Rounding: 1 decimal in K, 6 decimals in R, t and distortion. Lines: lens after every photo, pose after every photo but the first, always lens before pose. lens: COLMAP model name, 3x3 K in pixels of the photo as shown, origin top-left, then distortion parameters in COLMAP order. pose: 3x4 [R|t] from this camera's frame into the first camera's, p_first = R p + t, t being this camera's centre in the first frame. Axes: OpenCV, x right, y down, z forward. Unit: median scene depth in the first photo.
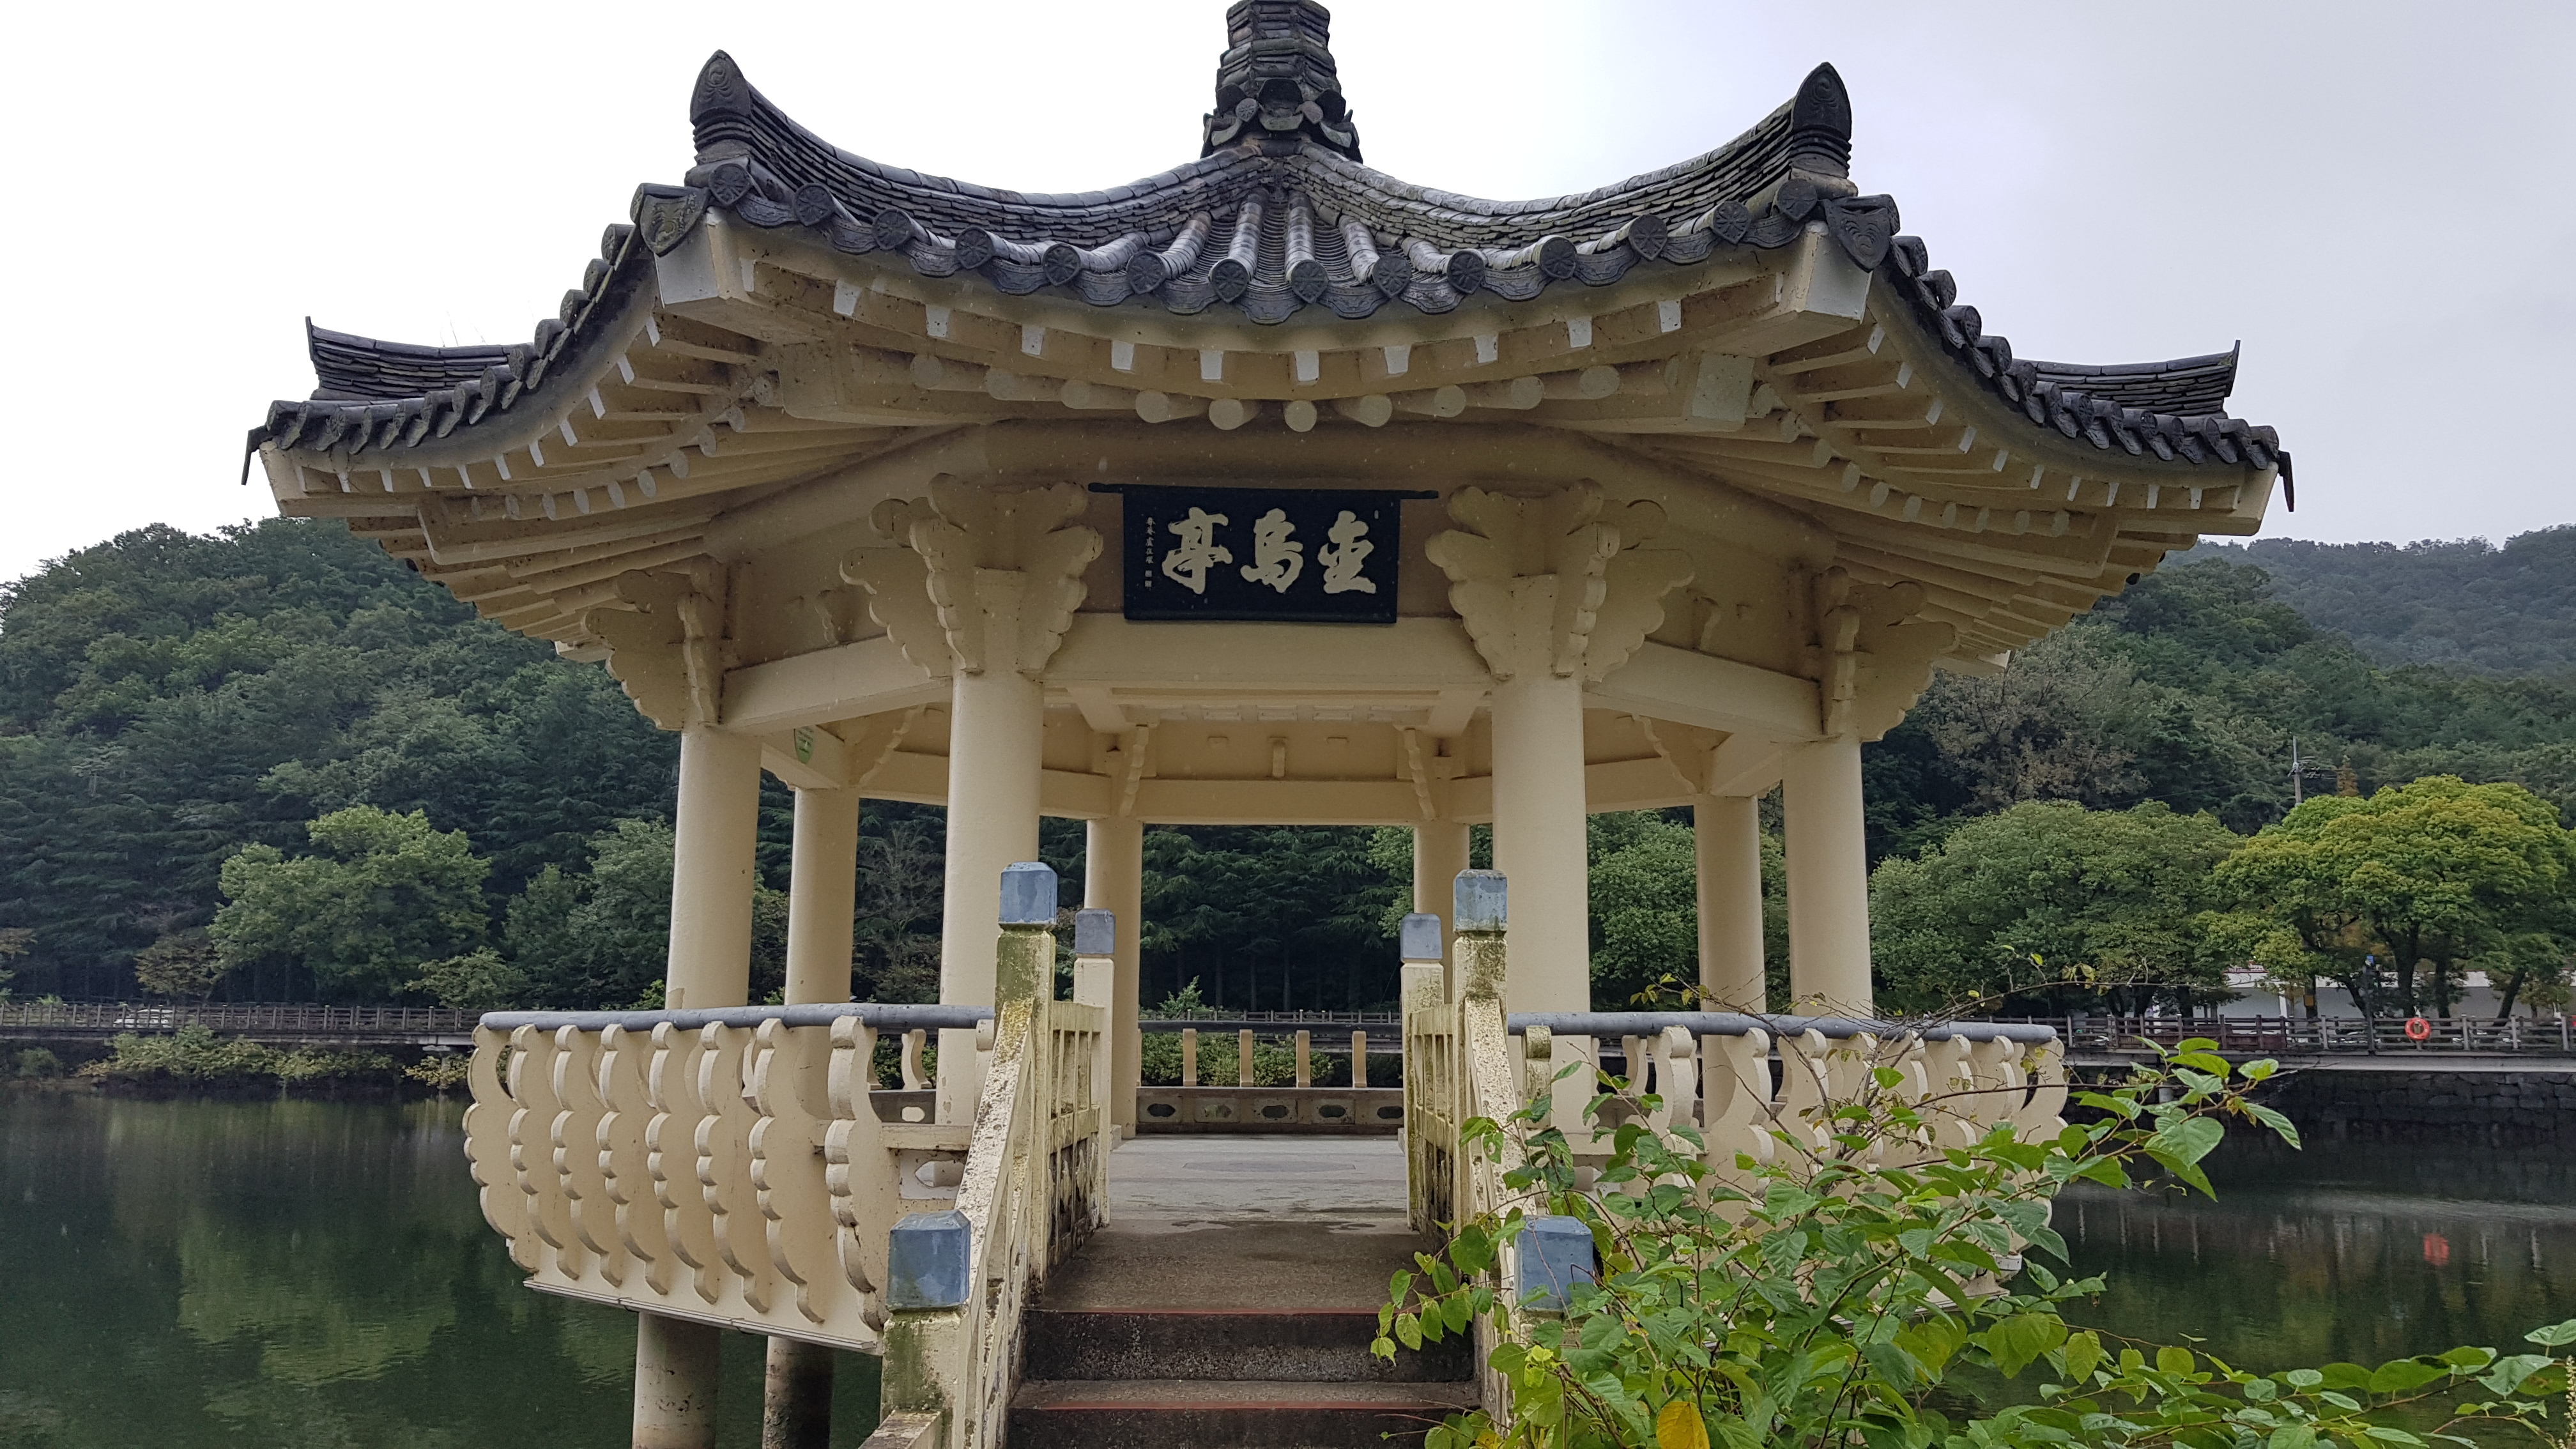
lens RADIAL K [[2013.1, 0, 1273.5], [0, 2013.1, 658.3], [0, 0, 1]] dist [0.071714, -0.128735]
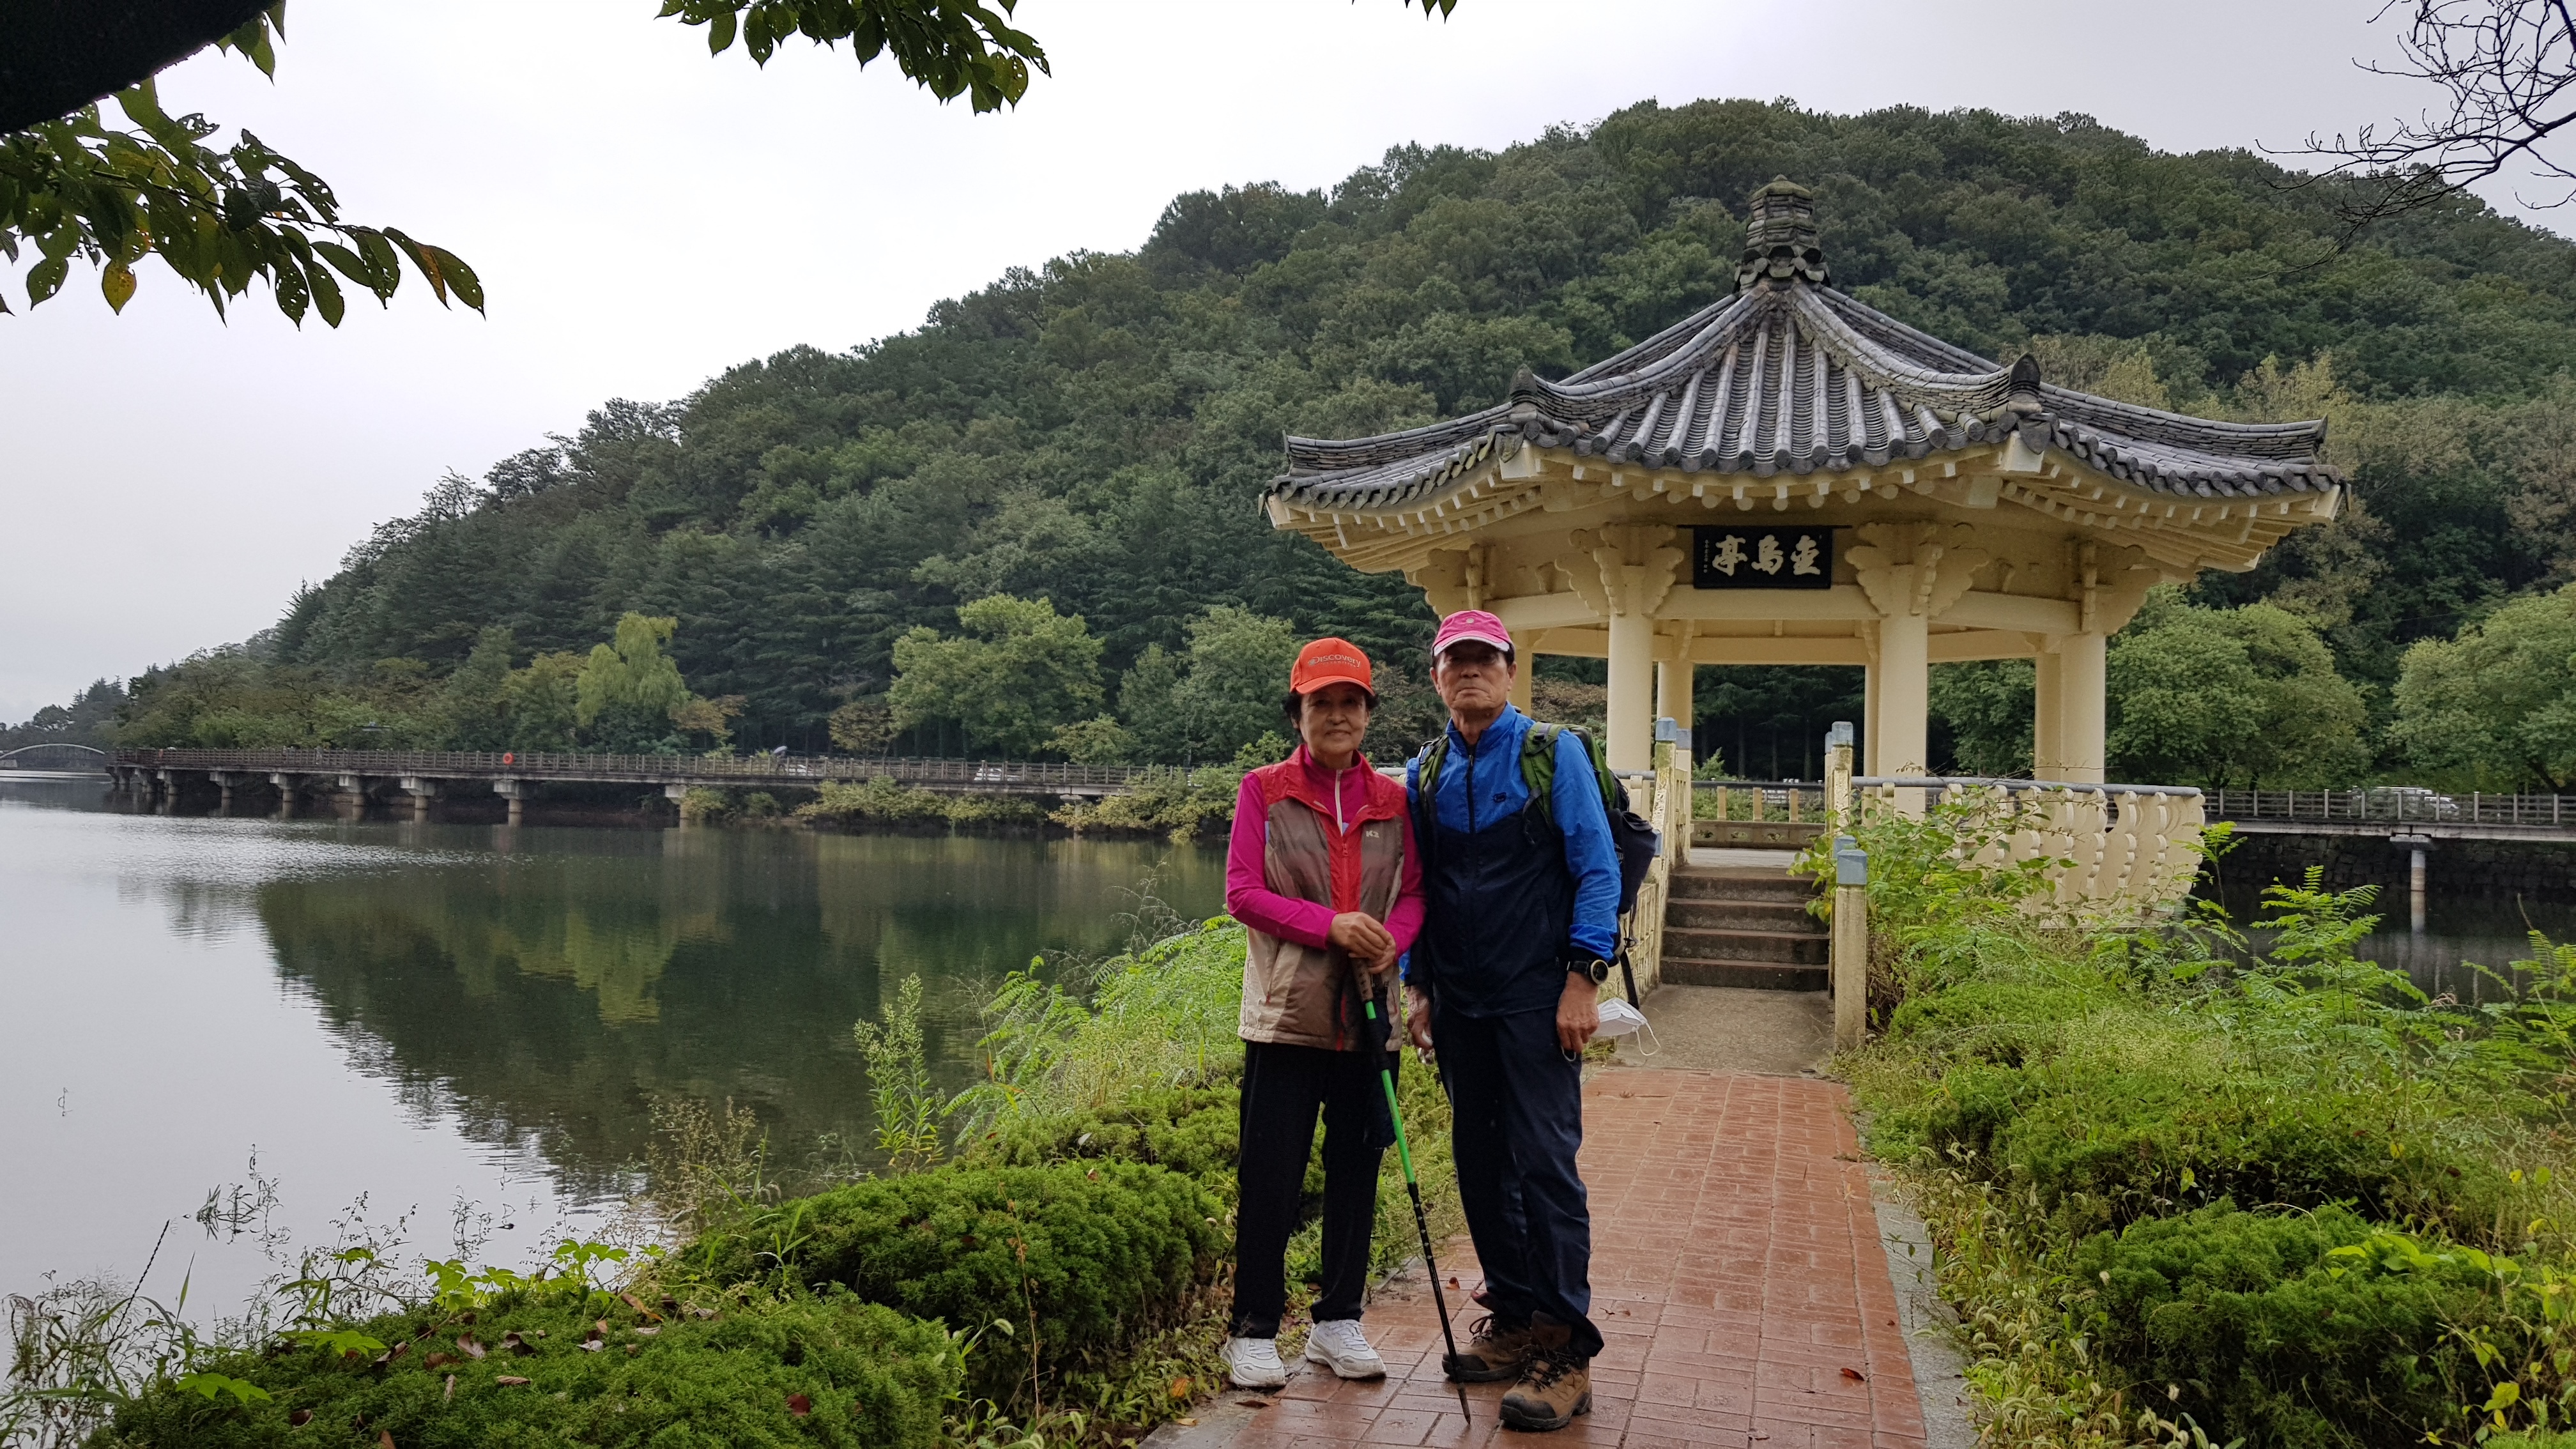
lens RADIAL K [[2013.1, 0, 1304.5], [0, 2013.1, 747.5], [0, 0, 1]] dist [0.071714, -0.128735]
pose [[0.971037, 0.012758, -0.238587, 0.019080], [0.024967, 0.987688, 0.154428, -0.103705], [0.237619, -0.155912, 0.958764, -0.614742]]
